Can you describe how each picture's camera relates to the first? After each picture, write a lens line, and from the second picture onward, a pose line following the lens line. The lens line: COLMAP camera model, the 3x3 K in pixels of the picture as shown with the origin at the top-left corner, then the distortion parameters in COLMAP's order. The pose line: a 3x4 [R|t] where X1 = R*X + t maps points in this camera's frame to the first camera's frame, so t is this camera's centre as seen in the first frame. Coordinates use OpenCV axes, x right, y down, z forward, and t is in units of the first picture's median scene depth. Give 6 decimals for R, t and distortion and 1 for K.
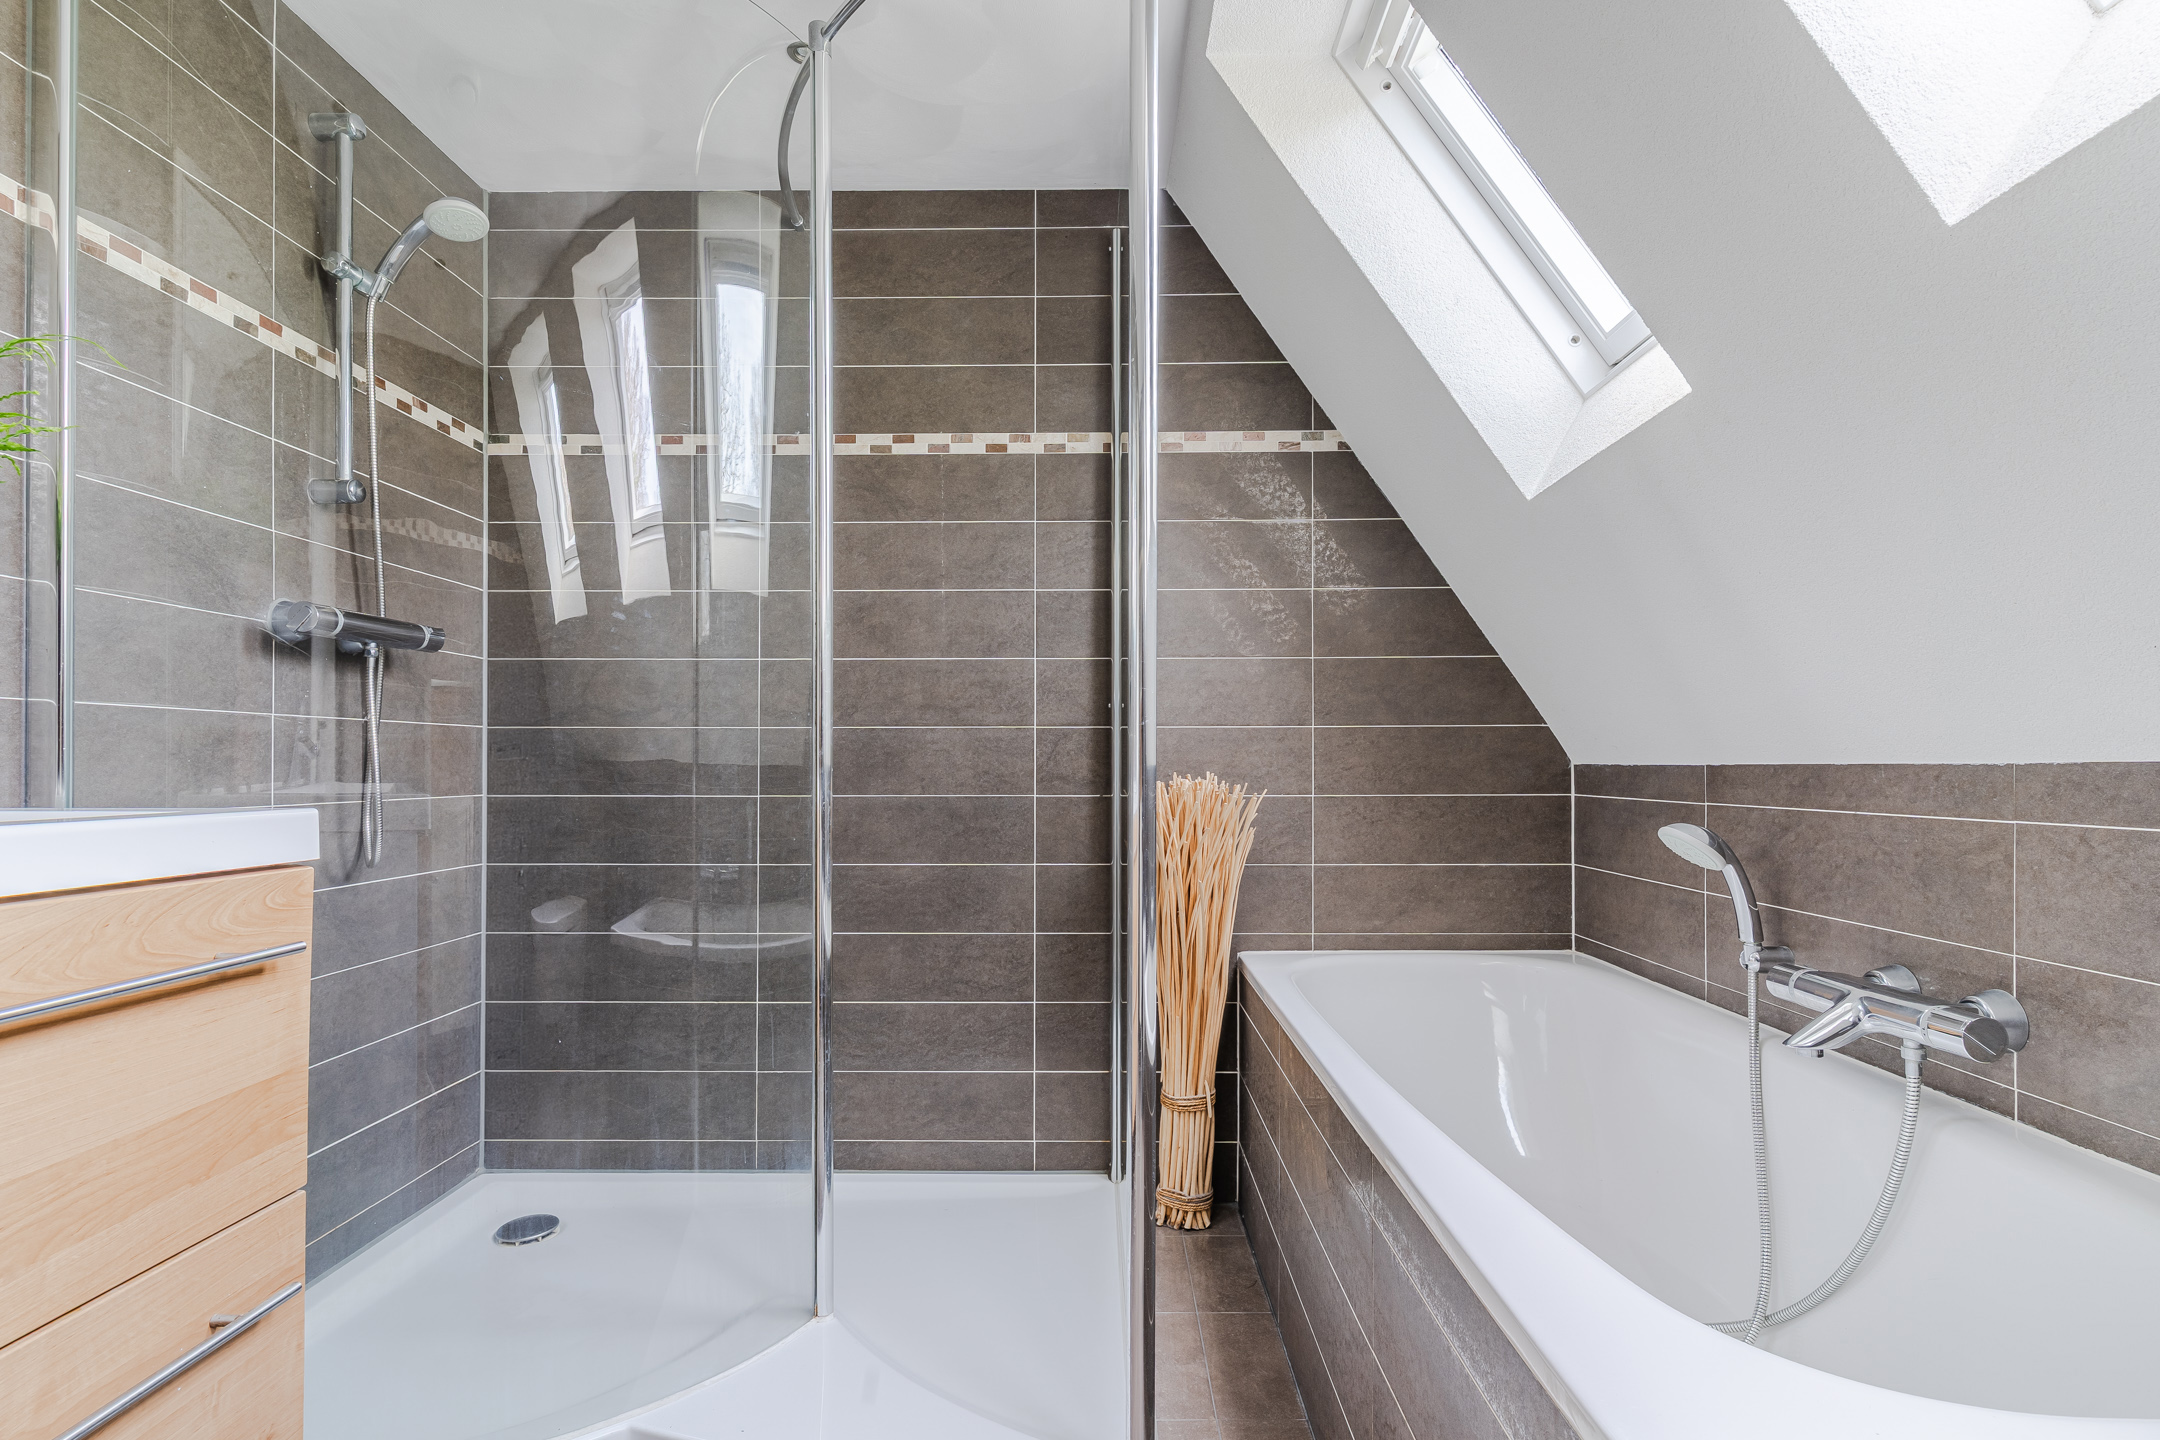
lens RADIAL K [[1048.3, 0, 1078.8], [0, 1048.3, 755.2], [0, 0, 1]] dist [0.001078, 0.000100]
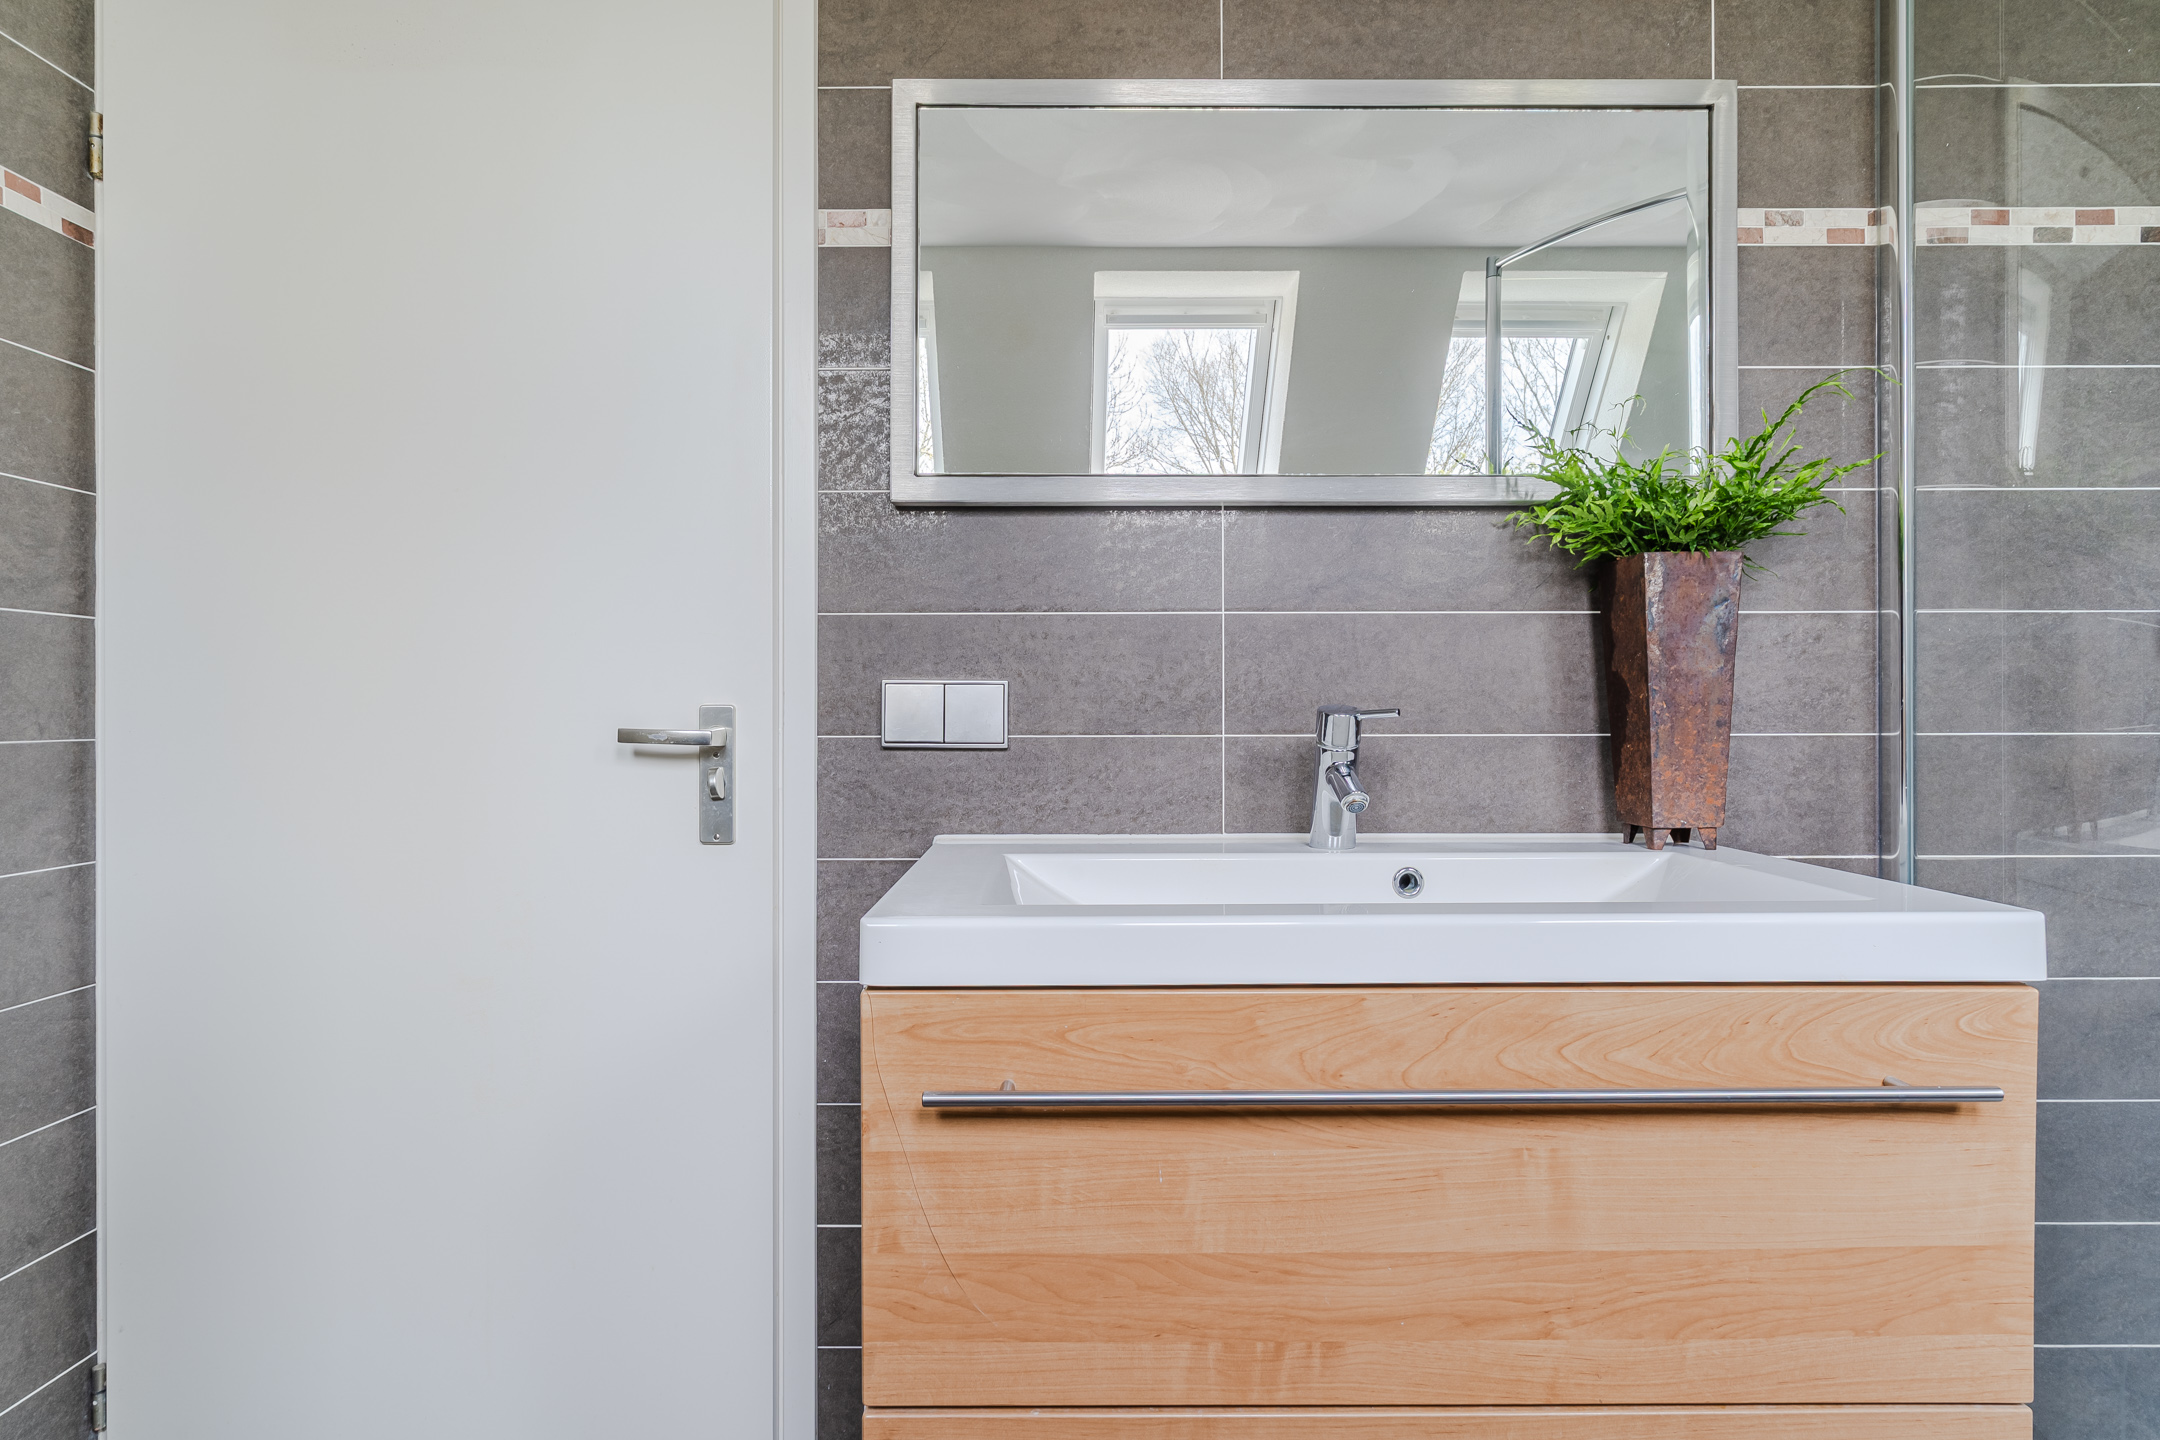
lens RADIAL K [[1206.1, 0, 1080.0], [0, 1206.1, 720.0], [0, 0, 1]] dist [0.000268, 0.000585]
pose [[0.025117, 0.005865, -0.999667, 0.099040], [0.005445, 0.999967, 0.006003, -0.078624], [0.999670, -0.005594, 0.025084, 0.233564]]
